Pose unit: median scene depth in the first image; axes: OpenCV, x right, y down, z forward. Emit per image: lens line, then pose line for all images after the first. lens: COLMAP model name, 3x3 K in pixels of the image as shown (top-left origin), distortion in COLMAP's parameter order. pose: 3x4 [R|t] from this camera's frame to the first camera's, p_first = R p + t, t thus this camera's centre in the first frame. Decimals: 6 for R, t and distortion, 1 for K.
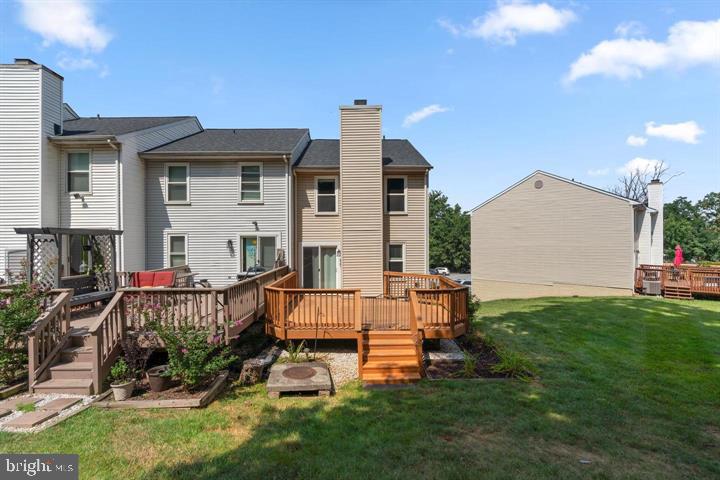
lens RADIAL K [[323.2, 0, 356.8], [0, 323.2, 239.8], [0, 0, 1]] dist [-0.014010, 0.005696]
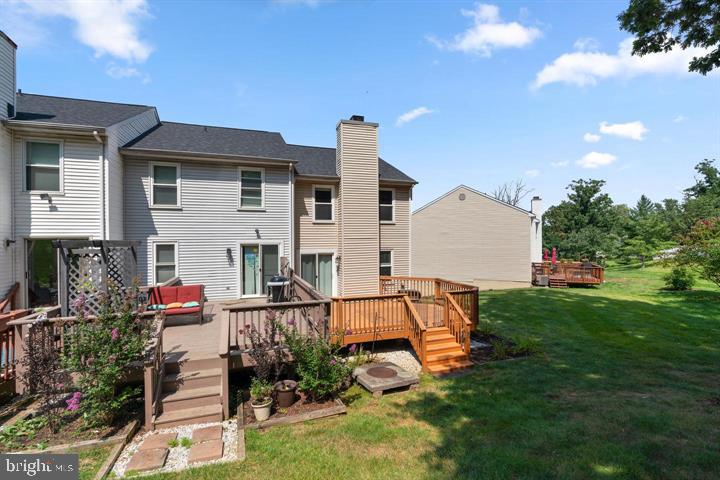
lens RADIAL K [[323.2, 0, 357.5], [0, 323.2, 239.8], [0, 0, 1]] dist [-0.014010, 0.005696]
pose [[0.949343, 0.000220, 0.314242, -0.333496], [0.000600, 0.999997, -0.002513, -0.021816], [-0.314241, 0.002574, 0.949340, -0.012875]]
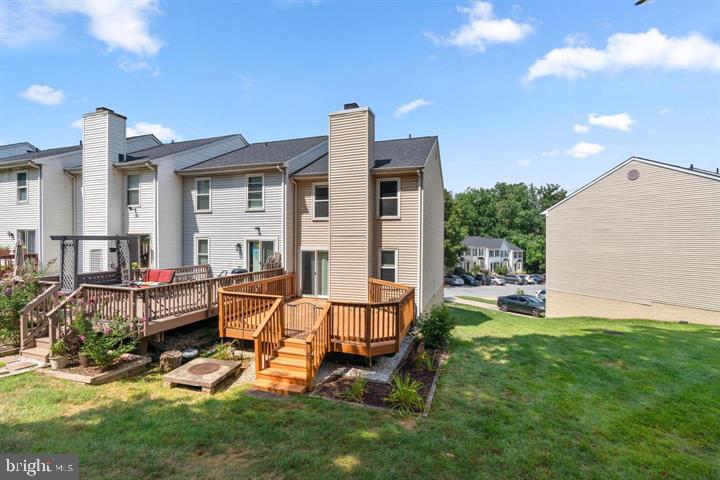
lens RADIAL K [[323.2, 0, 358.7], [0, 323.2, 240.9], [0, 0, 1]] dist [-0.014010, 0.005696]
pose [[0.942564, 0.012053, -0.333808, 0.379440], [-0.009449, 0.999911, 0.009424, -0.023249], [0.333892, -0.005729, 0.942594, 0.075748]]
